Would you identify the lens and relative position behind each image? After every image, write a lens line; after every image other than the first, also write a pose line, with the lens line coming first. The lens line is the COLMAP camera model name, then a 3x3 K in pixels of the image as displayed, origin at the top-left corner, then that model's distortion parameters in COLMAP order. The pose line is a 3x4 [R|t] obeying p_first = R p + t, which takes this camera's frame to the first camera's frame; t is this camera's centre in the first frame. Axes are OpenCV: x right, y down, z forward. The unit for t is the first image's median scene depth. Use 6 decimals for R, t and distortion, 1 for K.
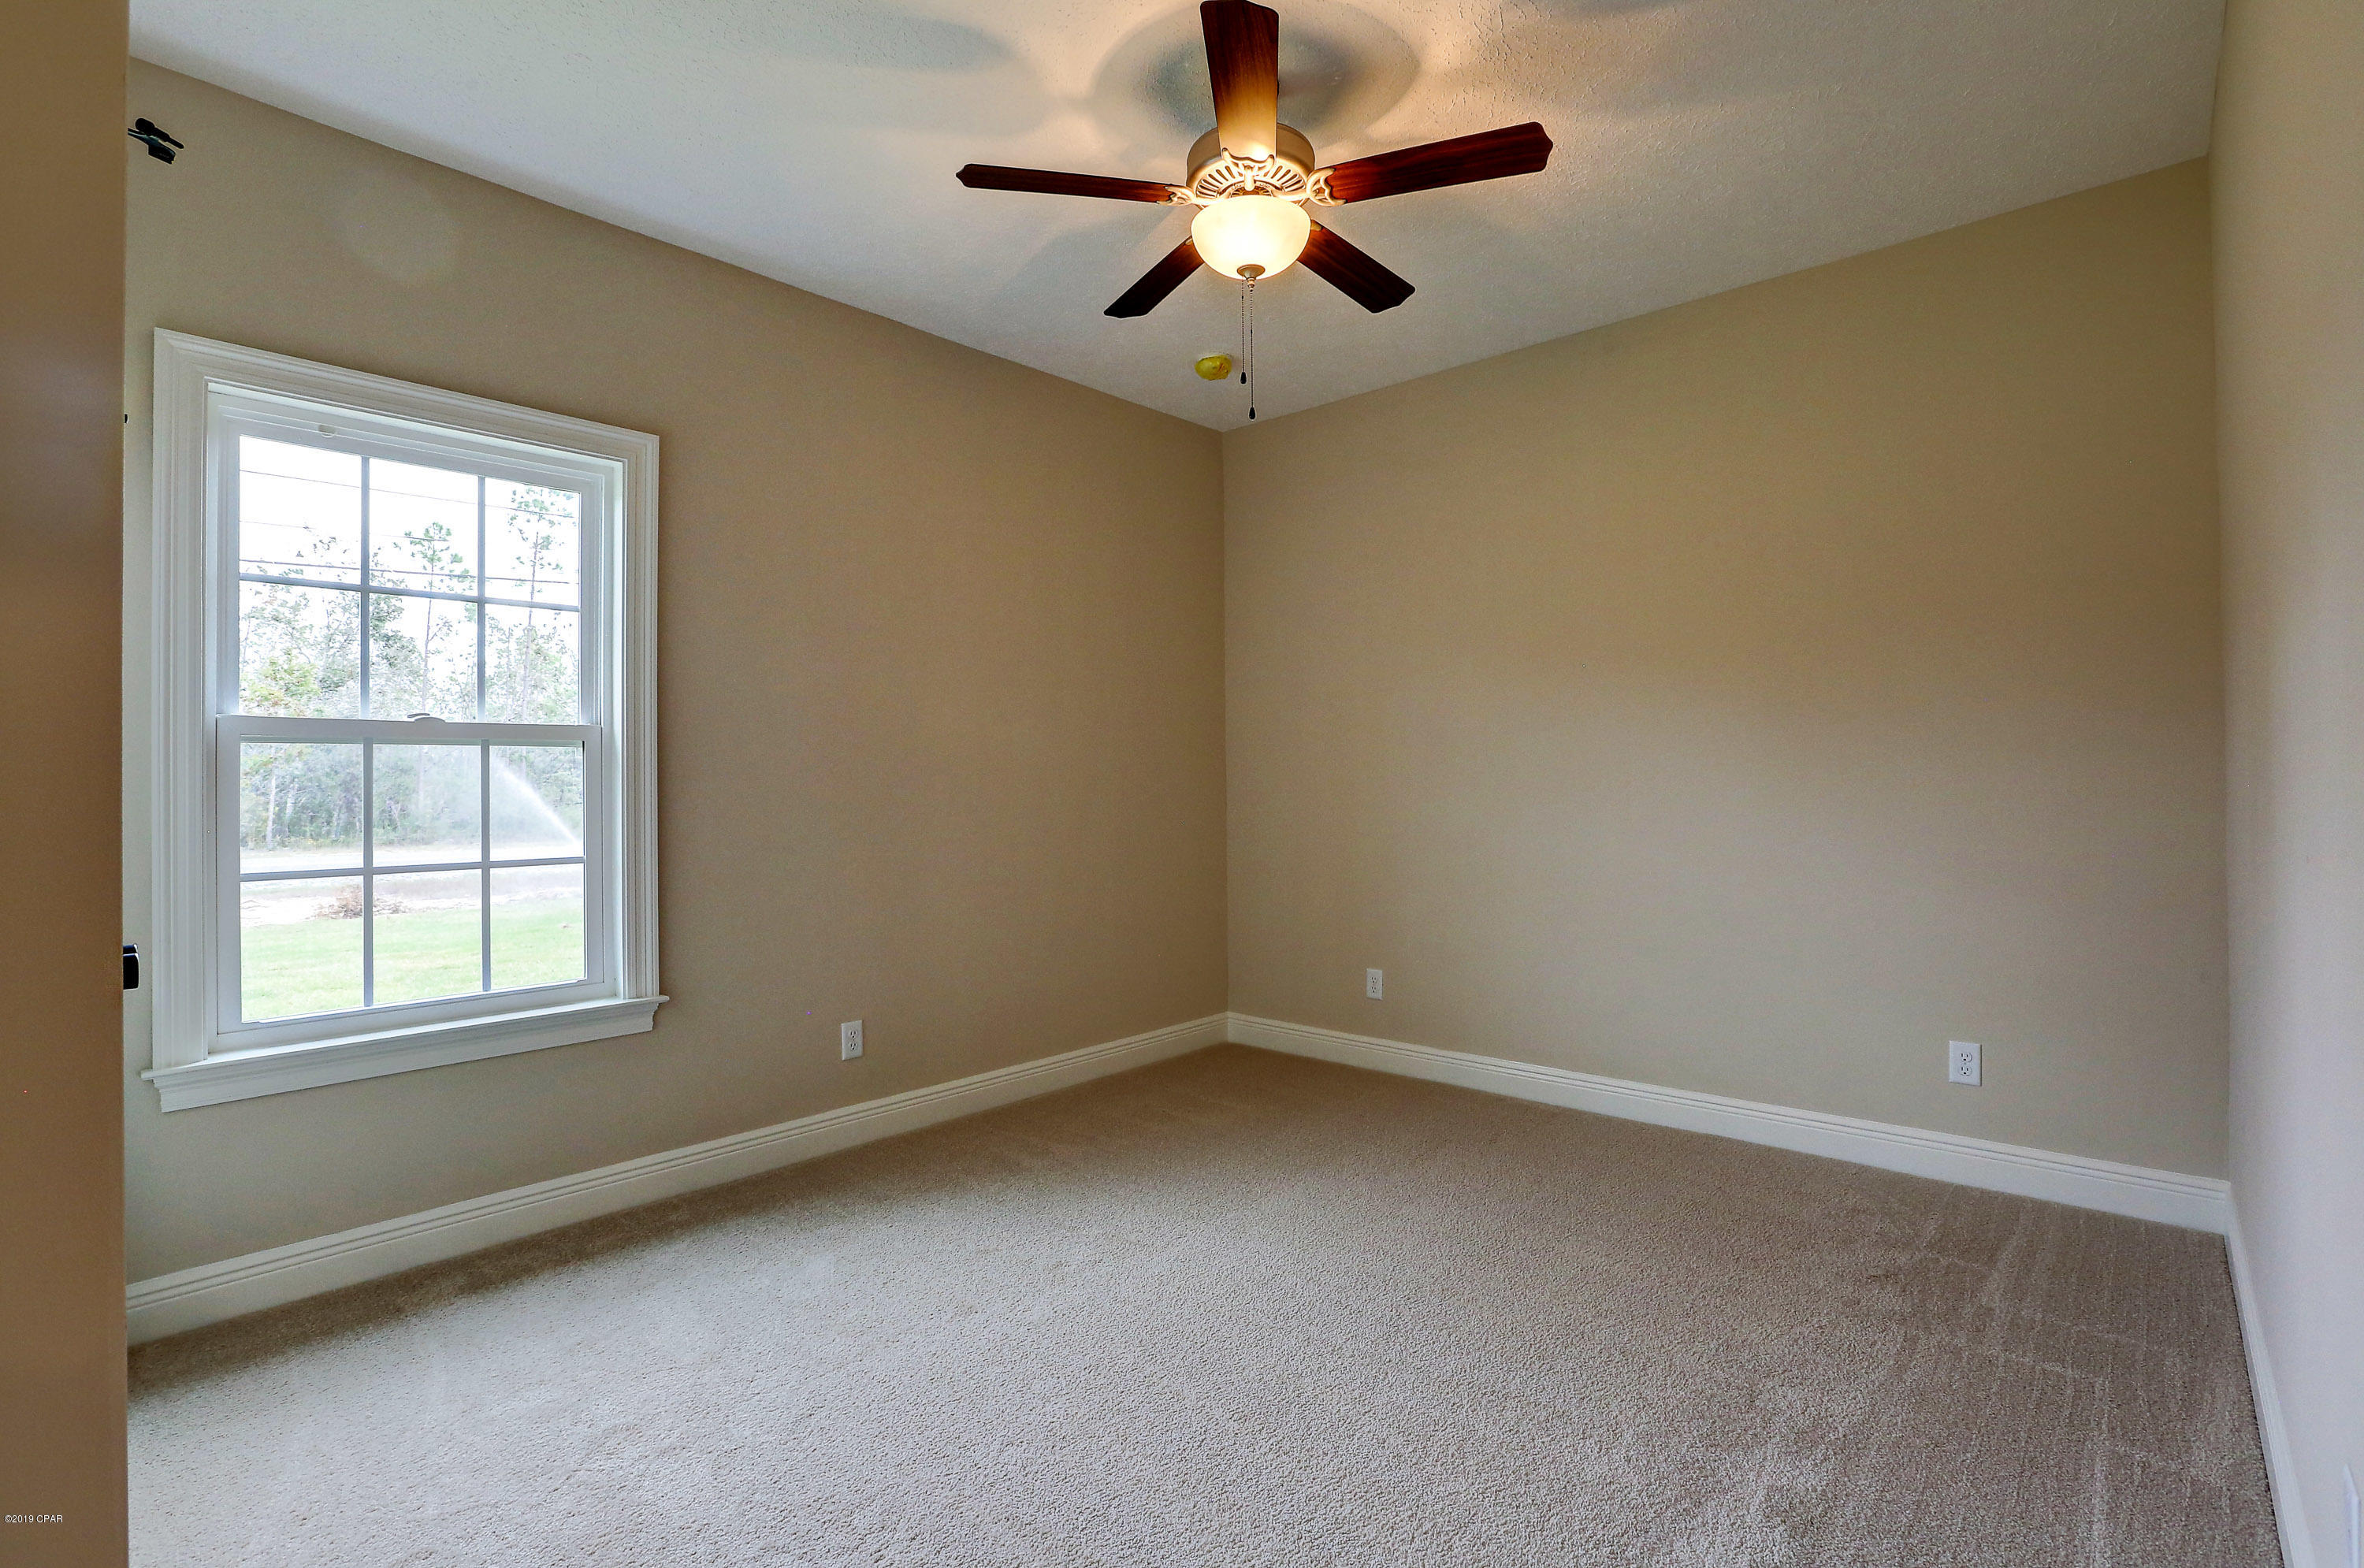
lens RADIAL K [[1081.3, 0, 1199.4], [0, 1081.3, 776.0], [0, 0, 1]] dist [-0.047073, 0.012791]
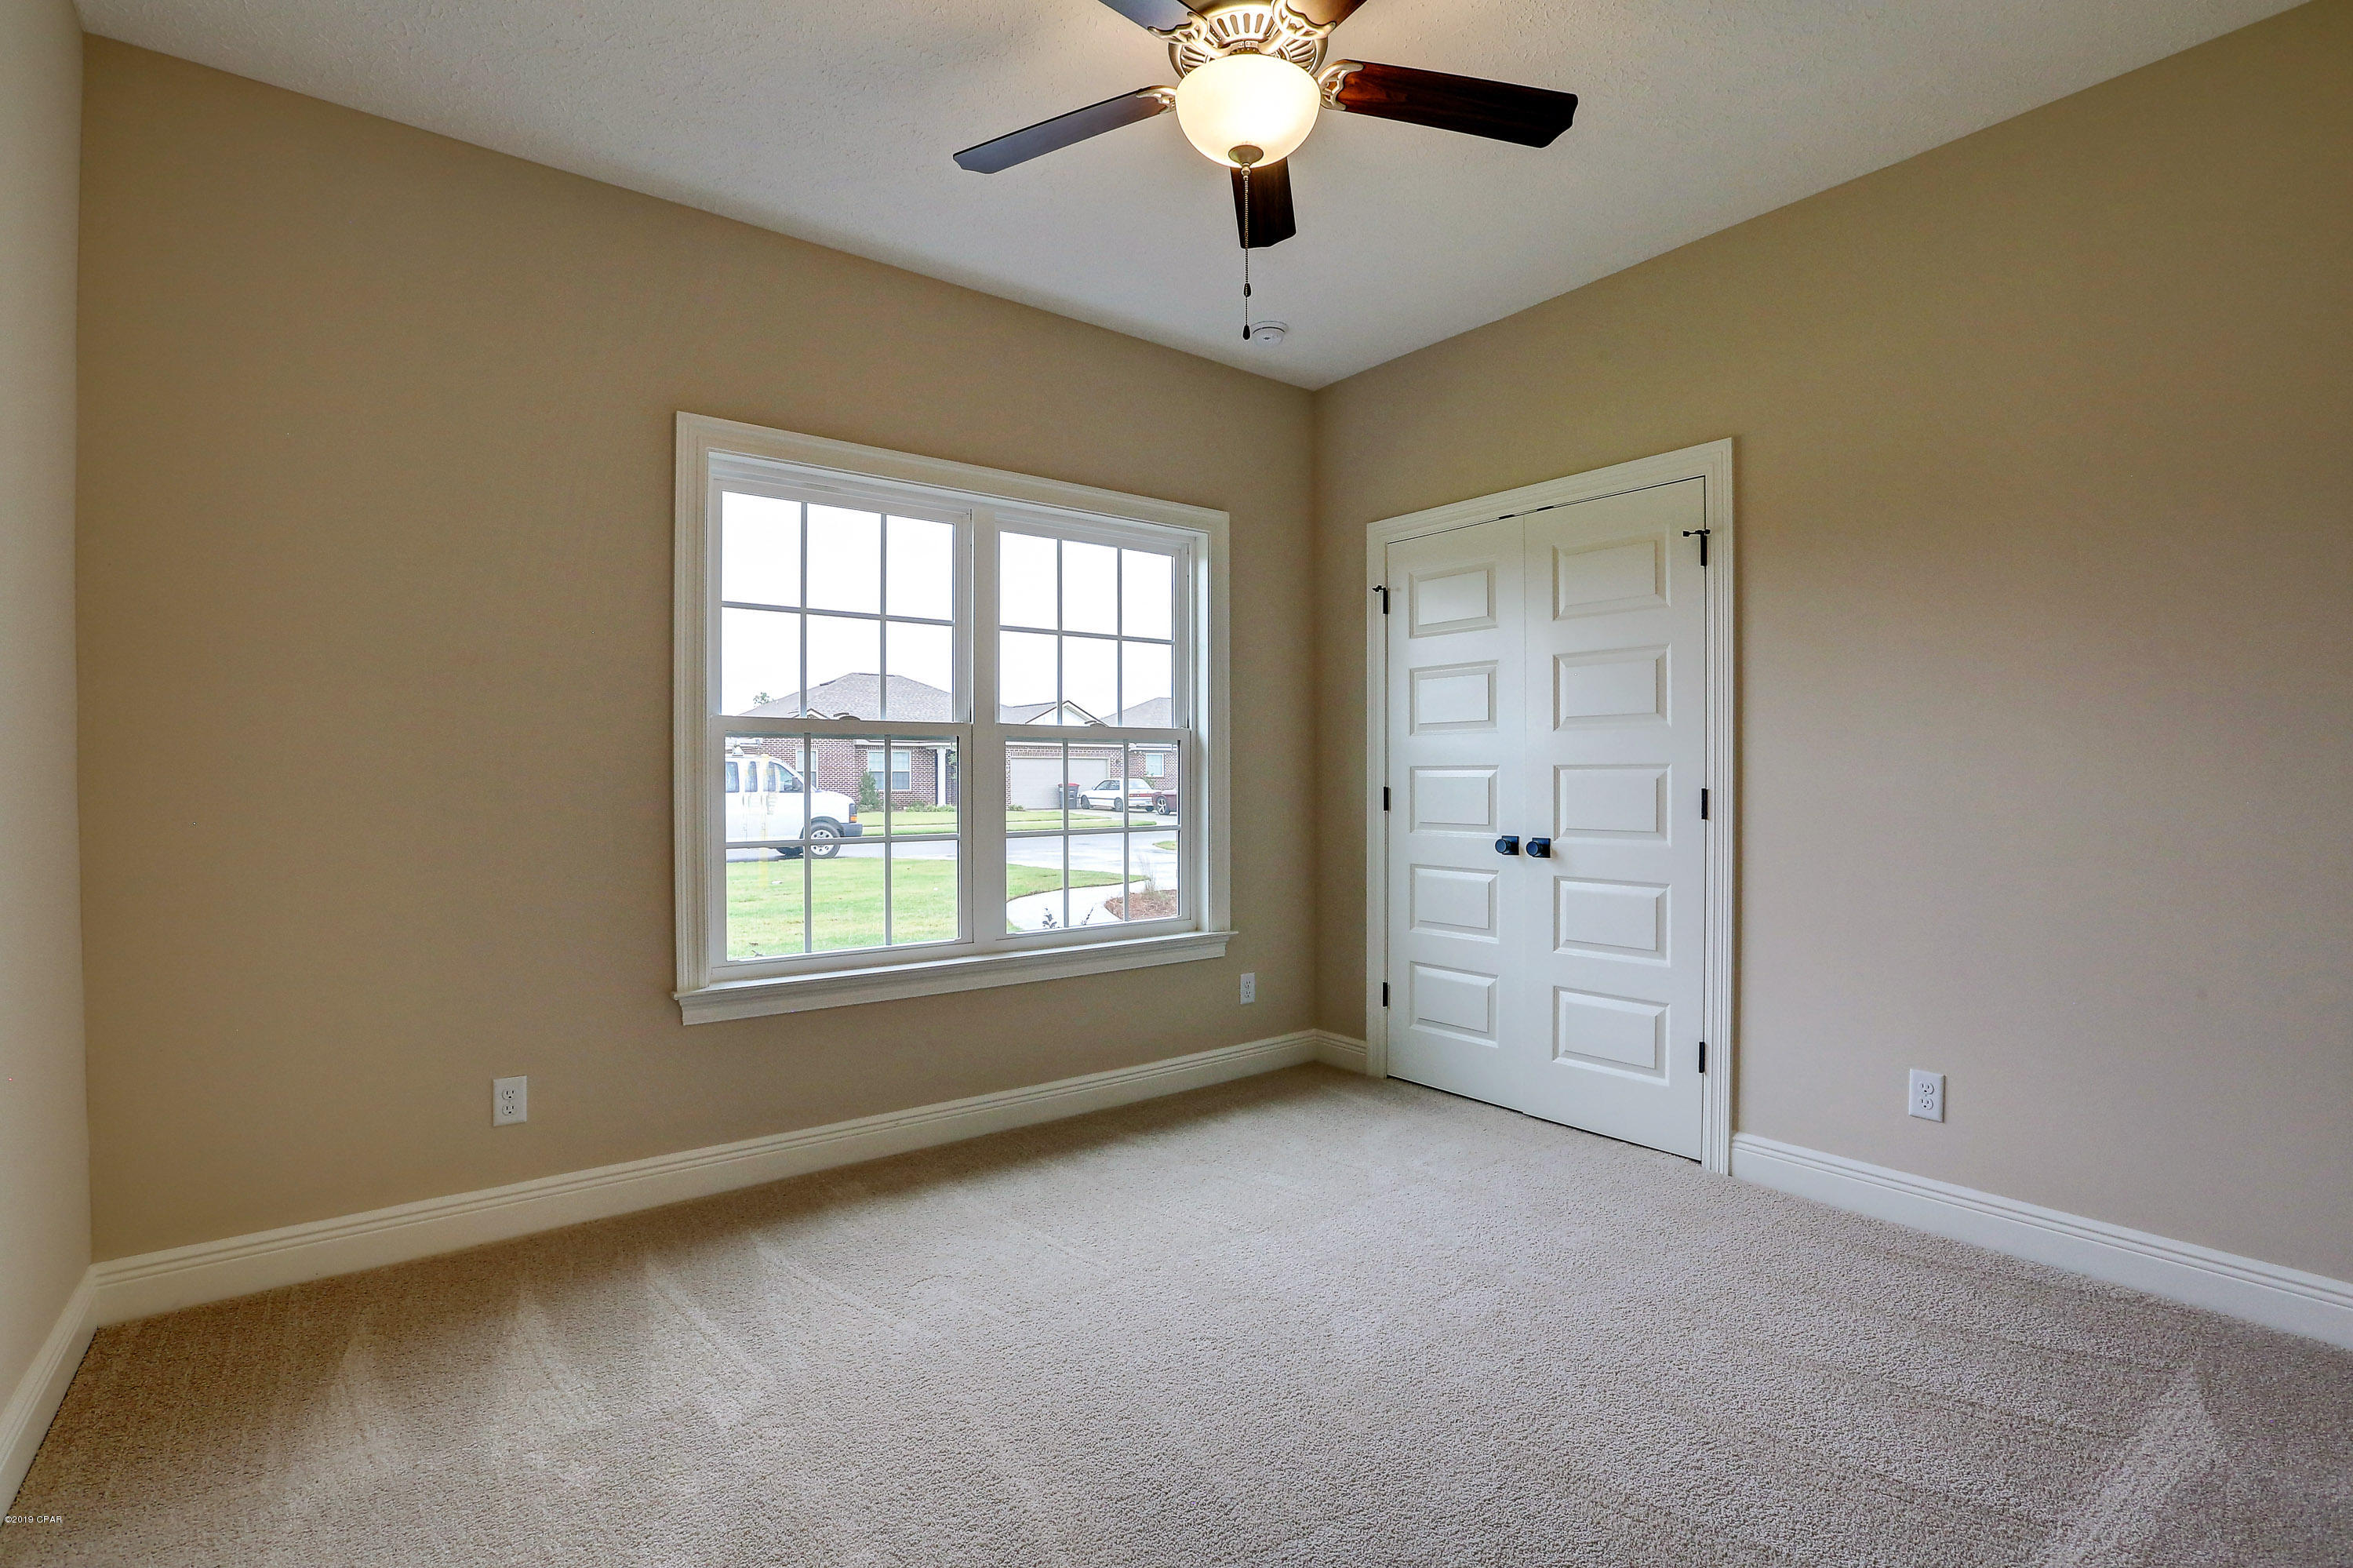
lens RADIAL K [[1076.3, 0, 1178.7], [0, 1076.3, 781.9], [0, 0, 1]] dist [-0.047073, 0.012791]
pose [[0.980539, 0.009552, -0.196092, -0.167327], [-0.007193, 0.999893, 0.012742, 0.001189], [0.196193, -0.011084, 0.980503, -0.183235]]
